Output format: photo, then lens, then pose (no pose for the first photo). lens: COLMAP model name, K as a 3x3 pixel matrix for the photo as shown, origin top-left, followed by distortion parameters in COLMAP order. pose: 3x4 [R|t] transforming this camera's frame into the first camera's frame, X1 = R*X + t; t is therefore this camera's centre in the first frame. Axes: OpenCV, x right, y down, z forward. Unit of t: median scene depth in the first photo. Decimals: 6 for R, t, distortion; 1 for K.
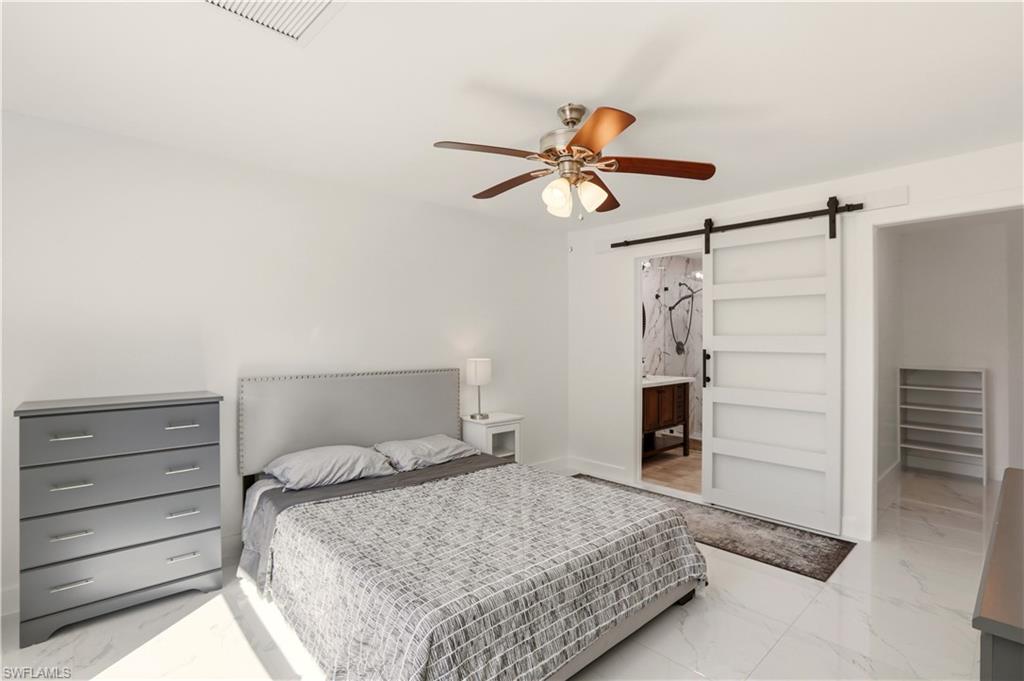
lens RADIAL K [[475.7, 0, 513.4], [0, 475.7, 333.3], [0, 0, 1]] dist [-0.040924, 0.008618]
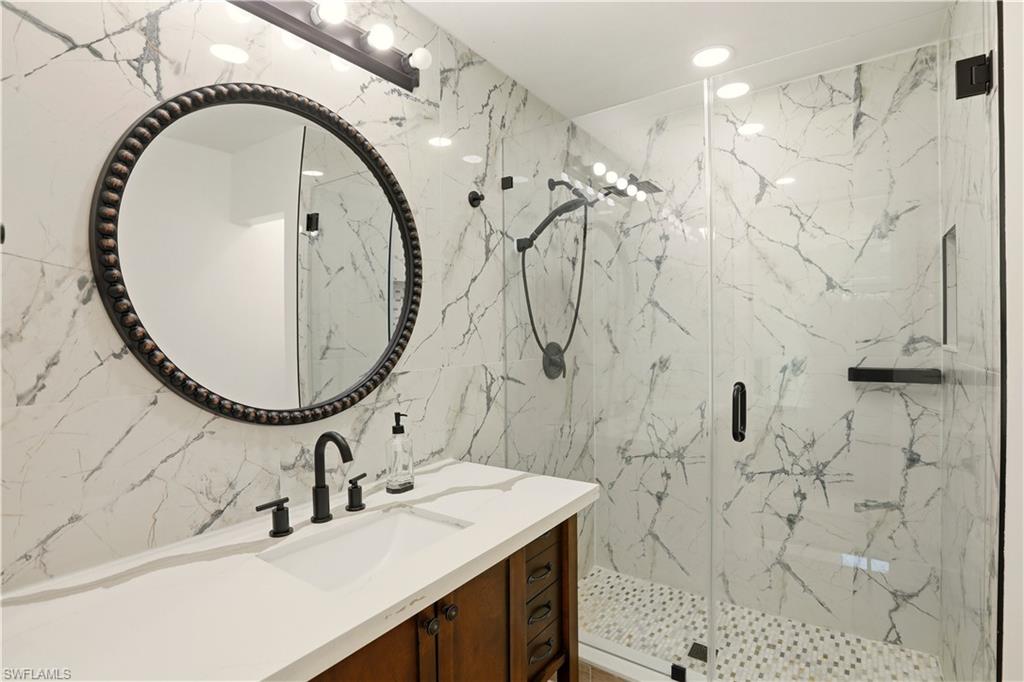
lens RADIAL K [[494.8, 0, 512.0], [0, 494.8, 341.0], [0, 0, 1]] dist [-0.023404, -0.000124]
pose [[0.977079, -0.018909, 0.212037, 0.250339], [0.014962, 0.999684, 0.020204, 0.008145], [-0.212352, -0.016568, 0.977053, 0.661807]]
